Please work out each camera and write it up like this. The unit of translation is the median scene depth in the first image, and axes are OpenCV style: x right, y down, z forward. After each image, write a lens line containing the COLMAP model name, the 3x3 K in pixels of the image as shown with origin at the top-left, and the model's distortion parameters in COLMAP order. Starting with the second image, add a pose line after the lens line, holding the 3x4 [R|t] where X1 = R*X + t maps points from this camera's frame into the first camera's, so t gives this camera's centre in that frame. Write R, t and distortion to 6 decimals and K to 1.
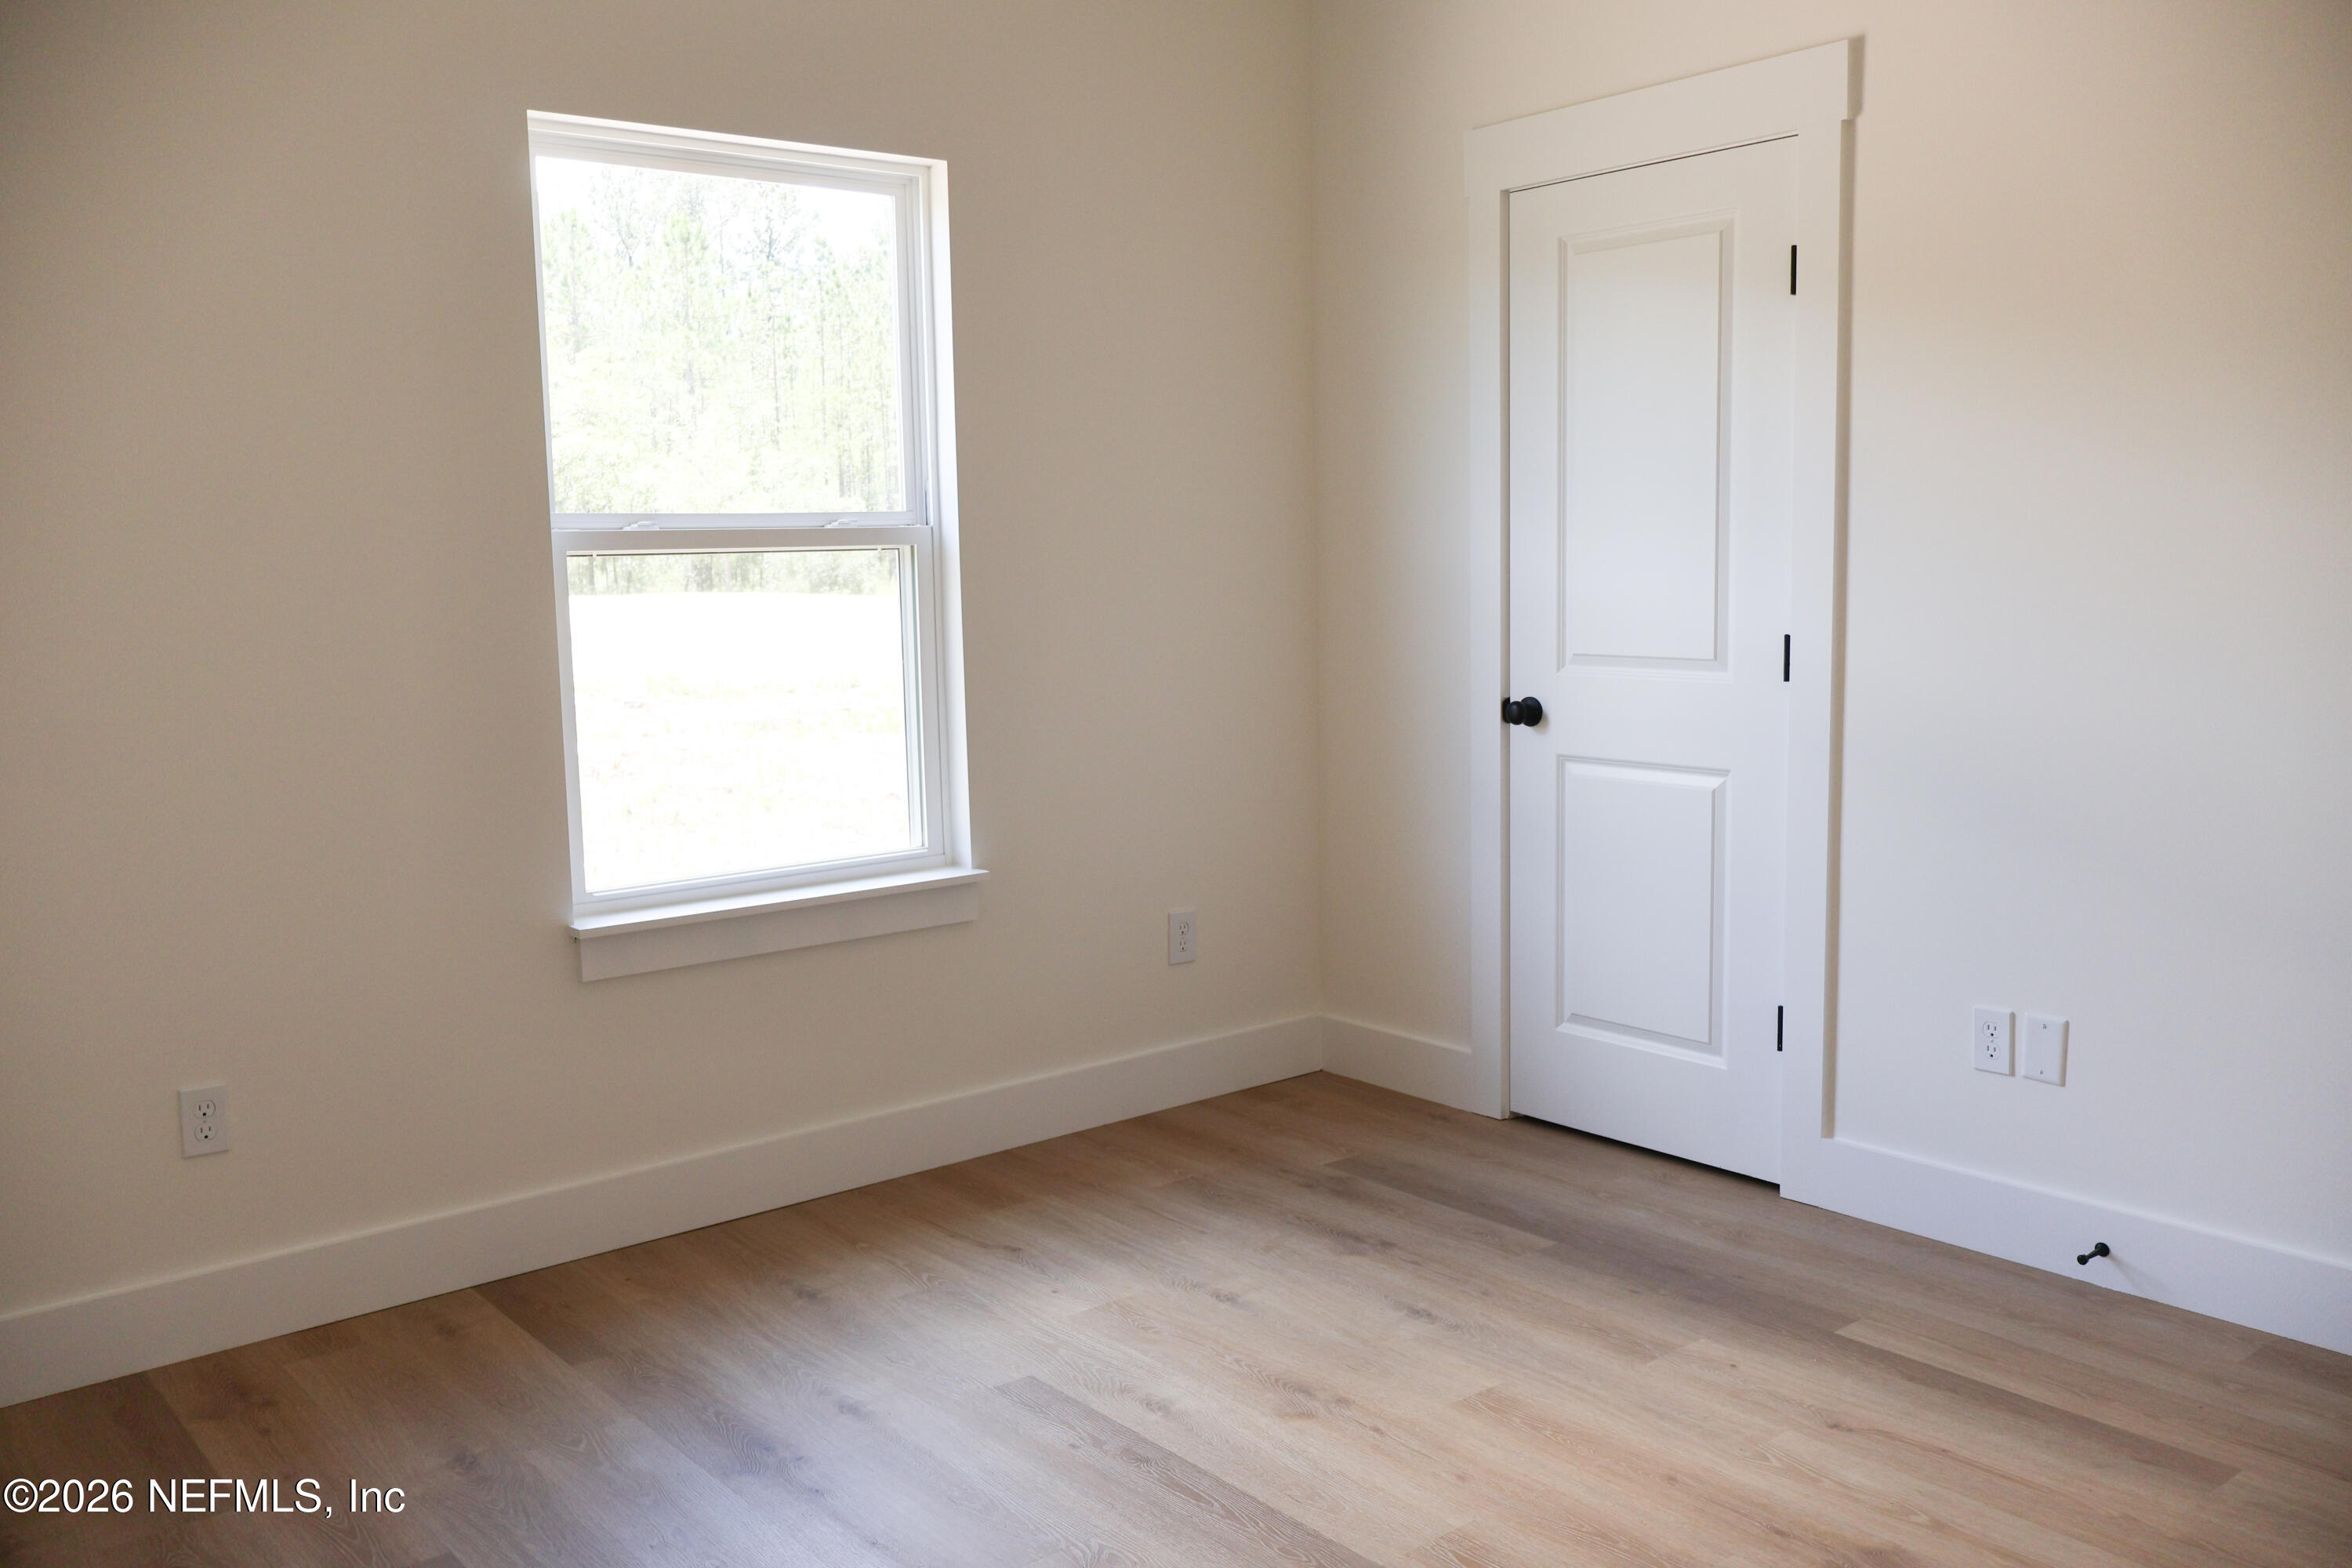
lens RADIAL K [[1965.8, 0, 1166.2], [0, 1965.8, 802.6], [0, 0, 1]] dist [-0.007637, 0.012539]
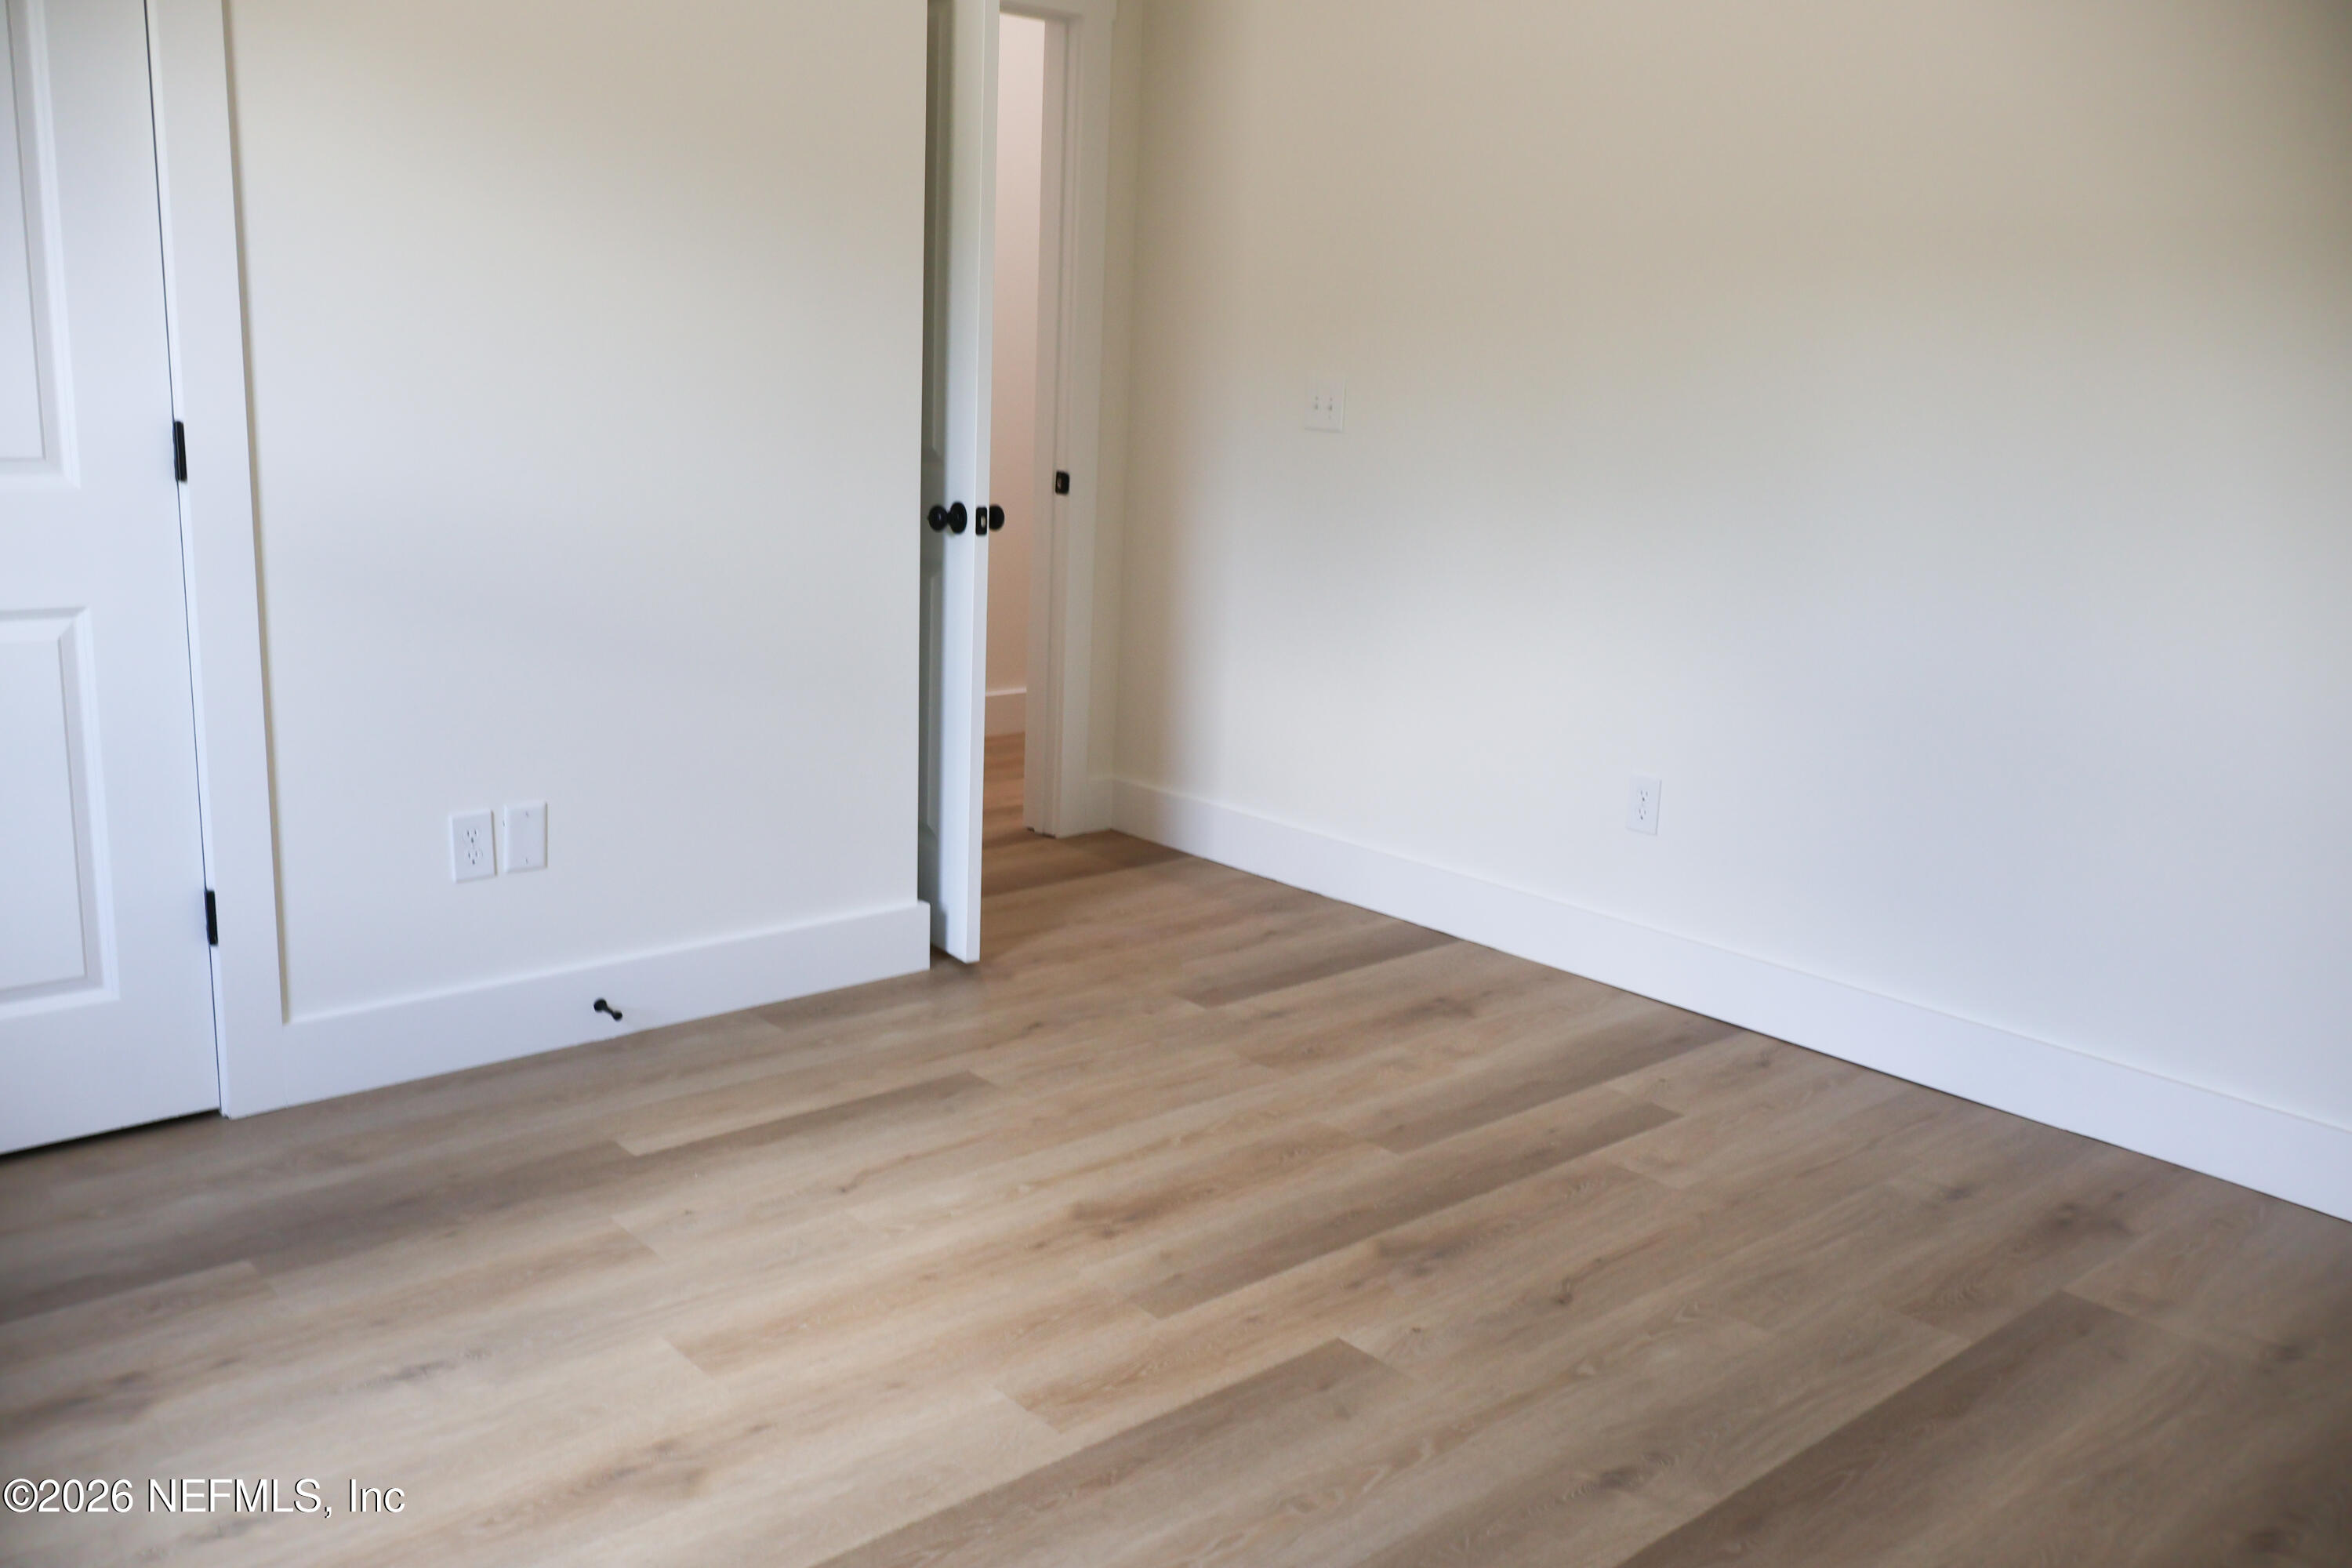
lens RADIAL K [[1965.8, 0, 1166.9], [0, 1965.8, 782.1], [0, 0, 1]] dist [-0.007637, 0.012539]
pose [[-0.049959, -0.196280, 0.979274, -0.545966], [0.092056, 0.975420, 0.200204, -0.072555], [-0.994500, 0.100150, -0.030663, 0.711931]]
